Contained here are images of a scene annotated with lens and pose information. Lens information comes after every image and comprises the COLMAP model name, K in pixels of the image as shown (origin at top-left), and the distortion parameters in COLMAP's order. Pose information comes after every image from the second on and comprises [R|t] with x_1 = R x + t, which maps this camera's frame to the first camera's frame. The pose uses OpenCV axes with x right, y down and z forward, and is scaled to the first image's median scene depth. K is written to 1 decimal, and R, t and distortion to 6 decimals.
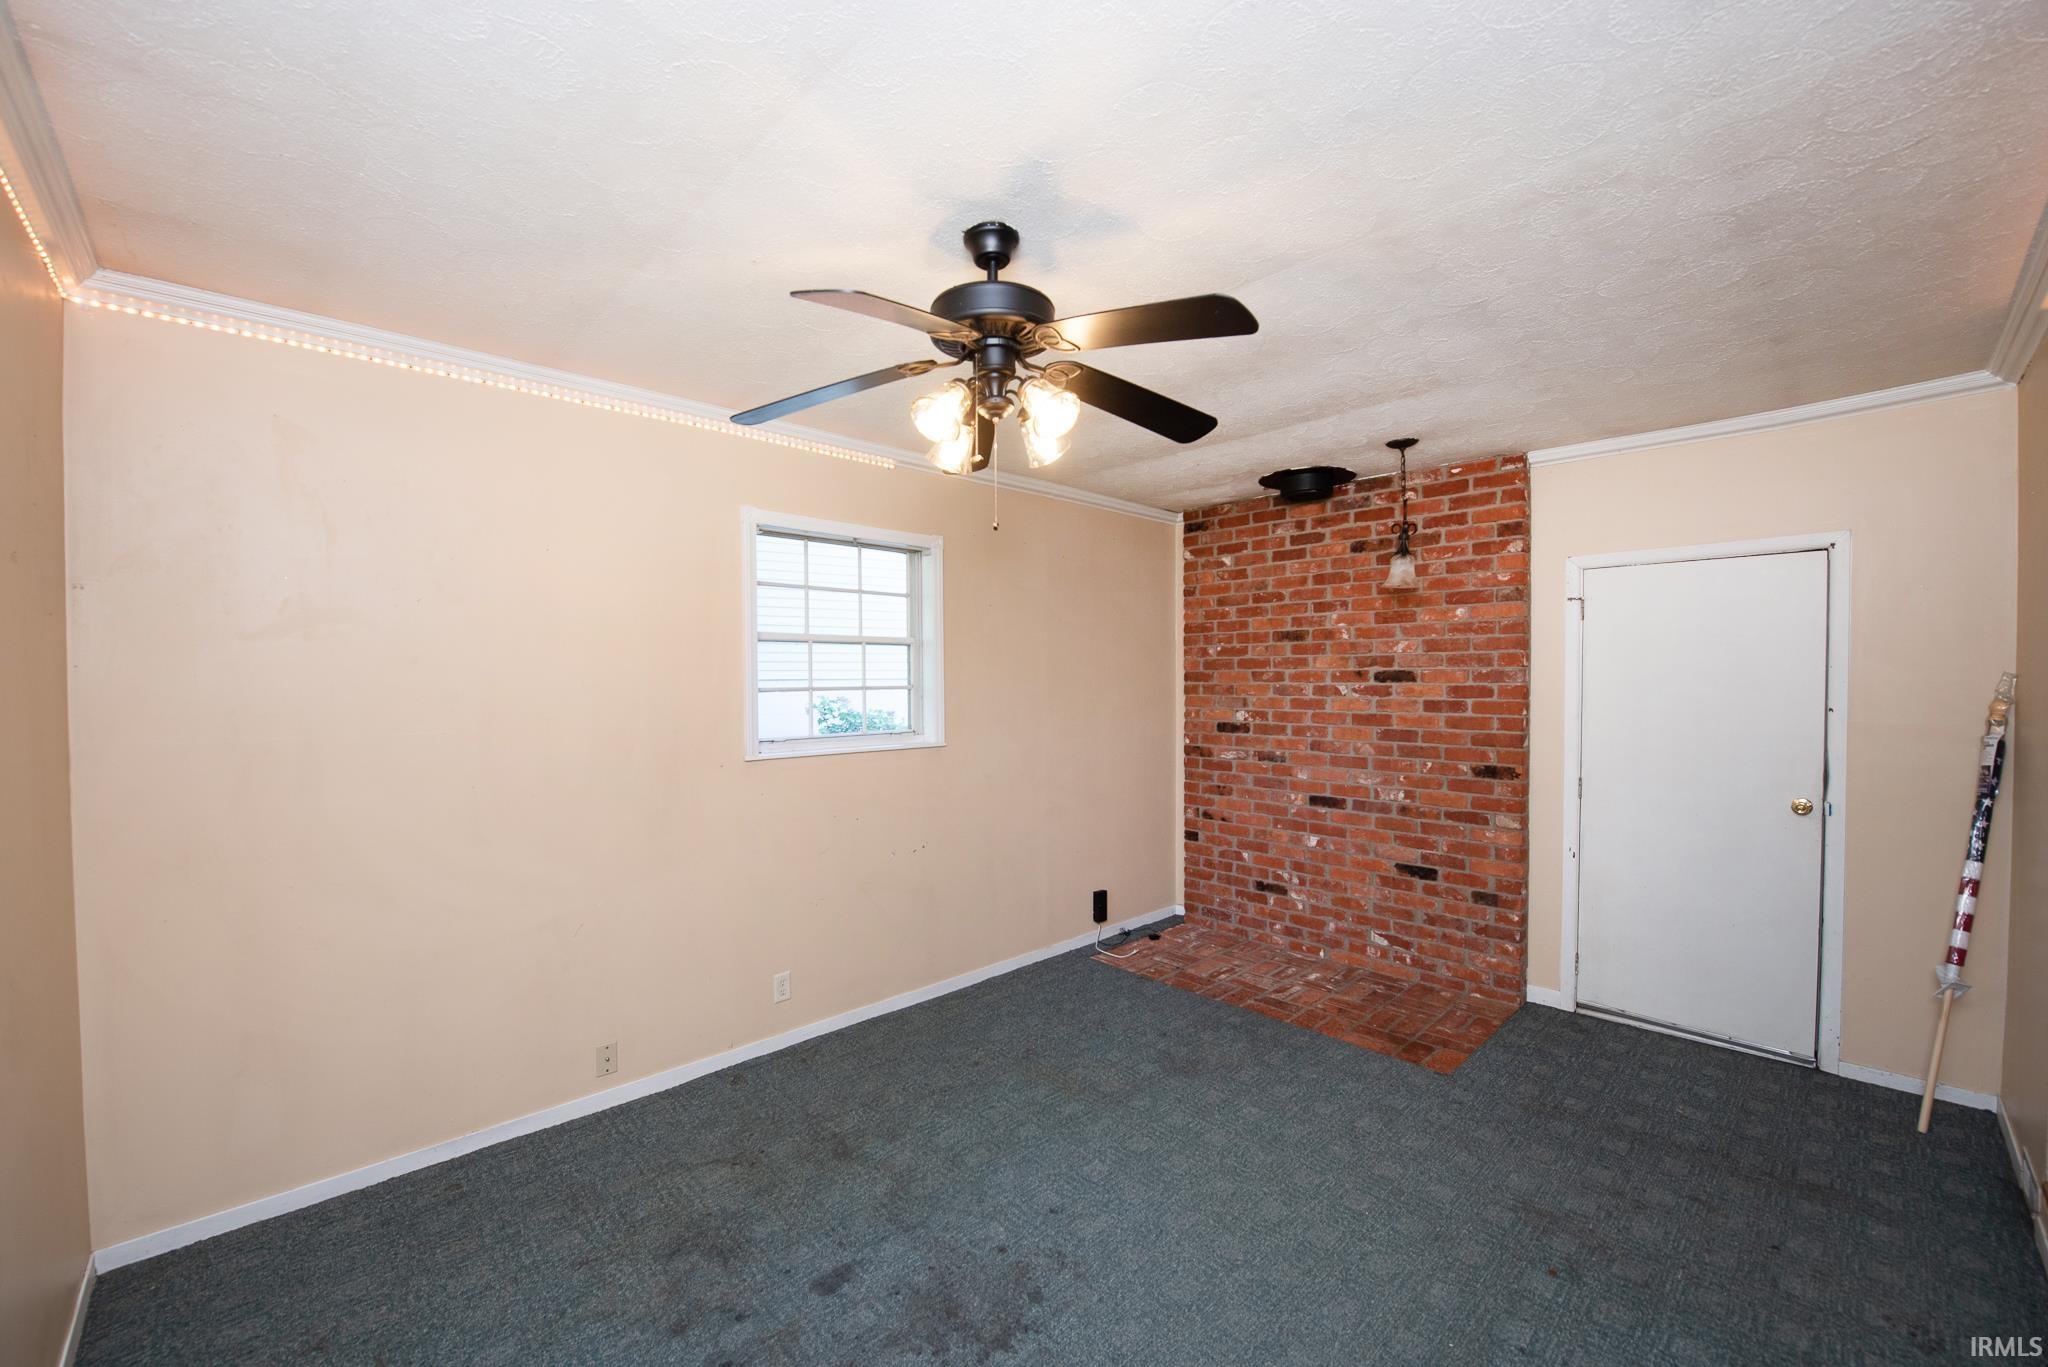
lens RADIAL K [[809.8, 0, 1015.3], [0, 809.8, 685.1], [0, 0, 1]] dist [-0.019123, -0.002212]
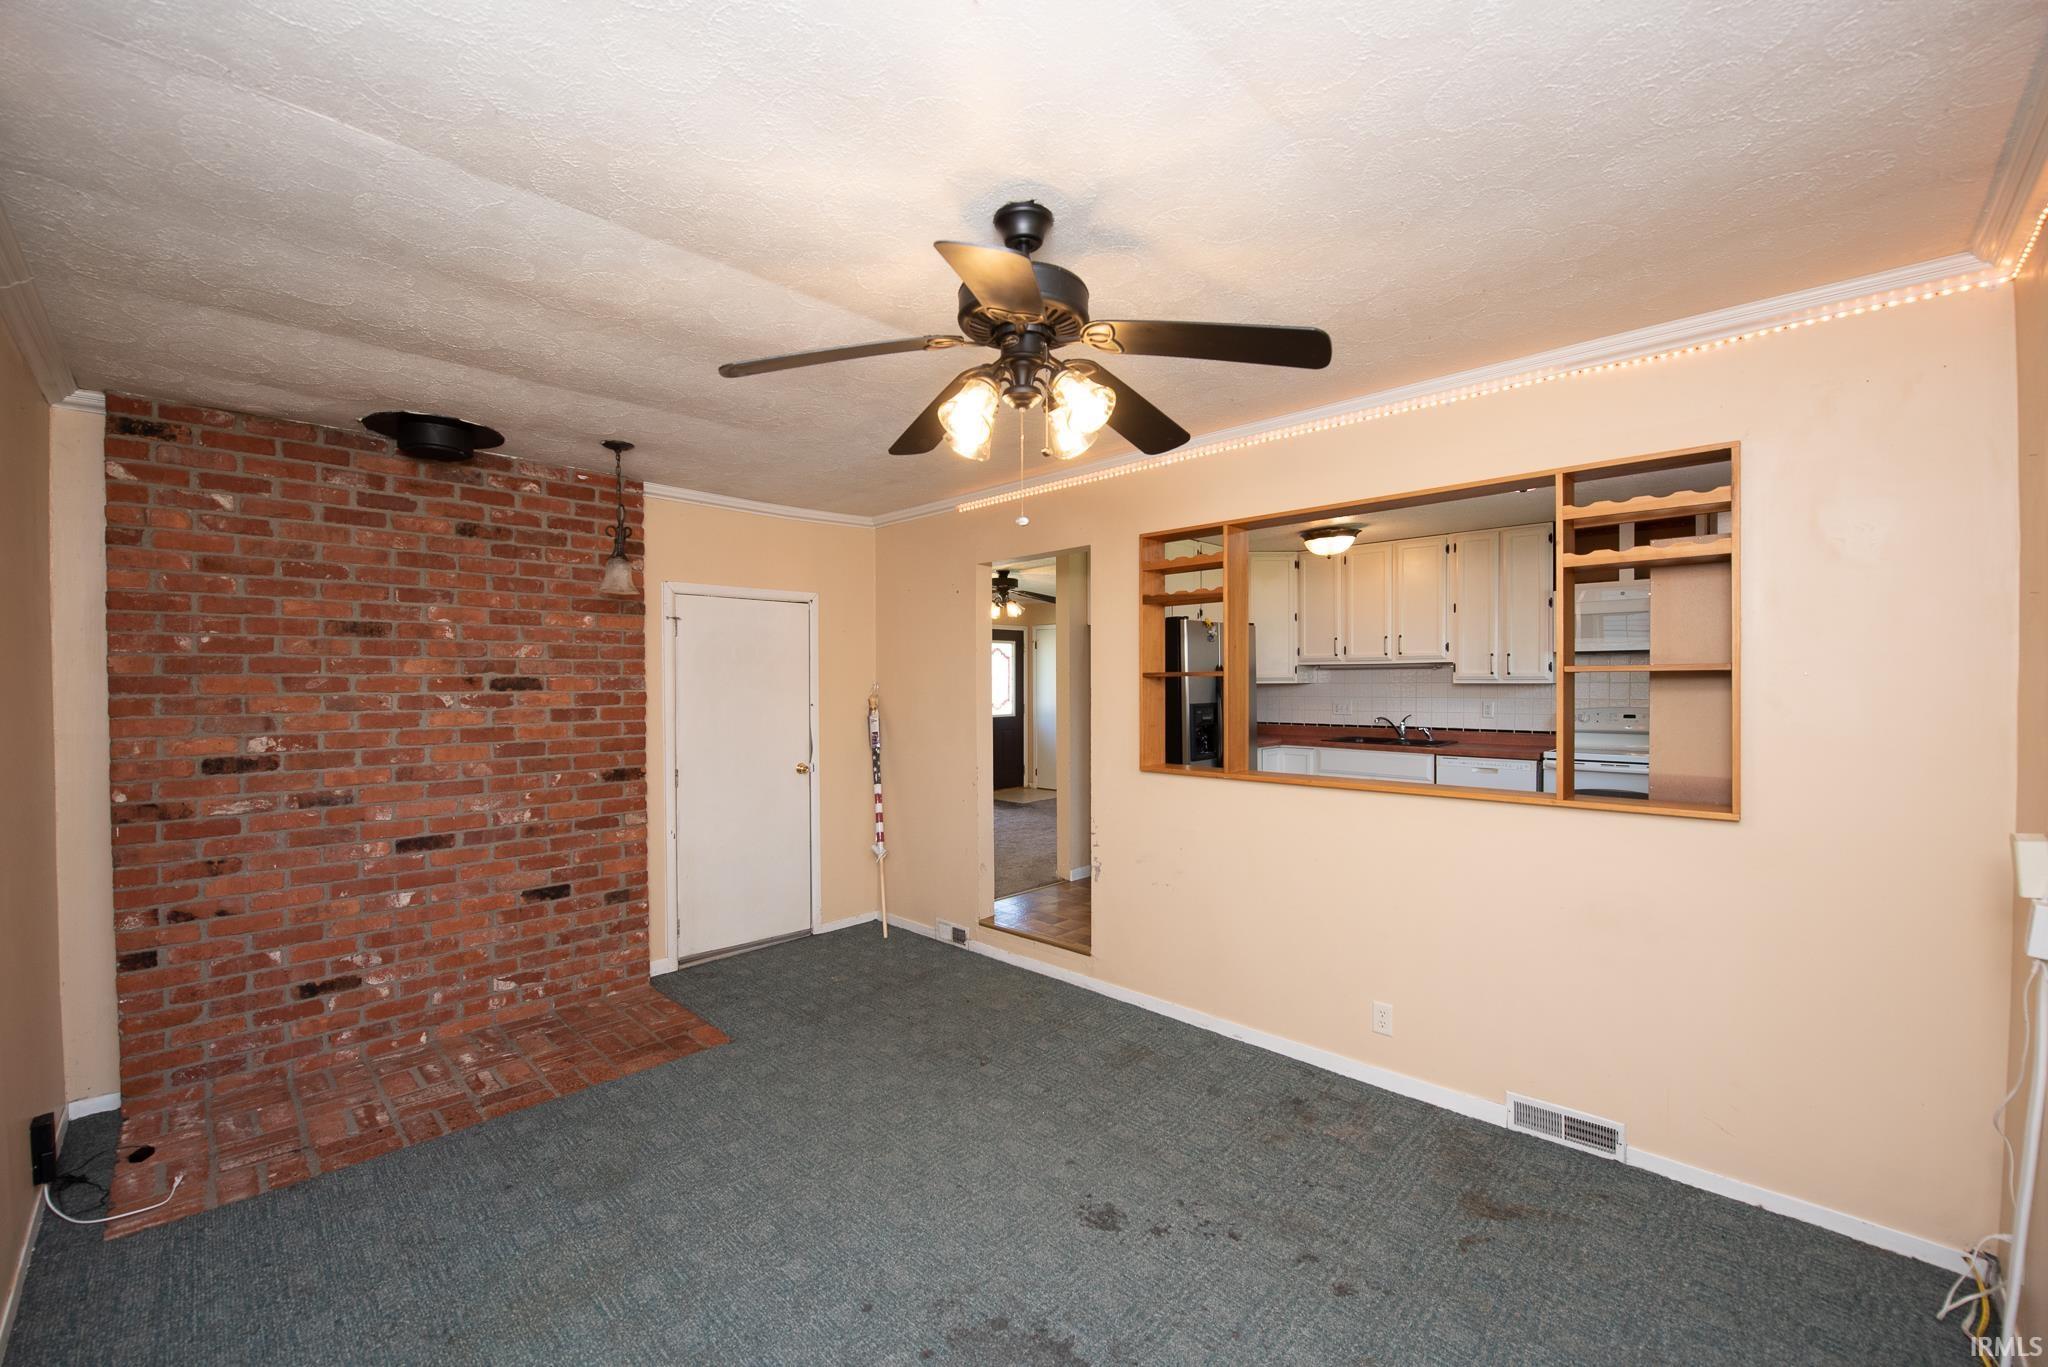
lens RADIAL K [[809.8, 0, 1022.2], [0, 809.8, 686.6], [0, 0, 1]] dist [-0.019123, -0.002212]
pose [[-0.038272, -0.001479, 0.999266, -0.435849], [0.014643, 0.999891, 0.002041, -0.001673], [-0.999160, 0.014710, -0.038246, 0.465138]]
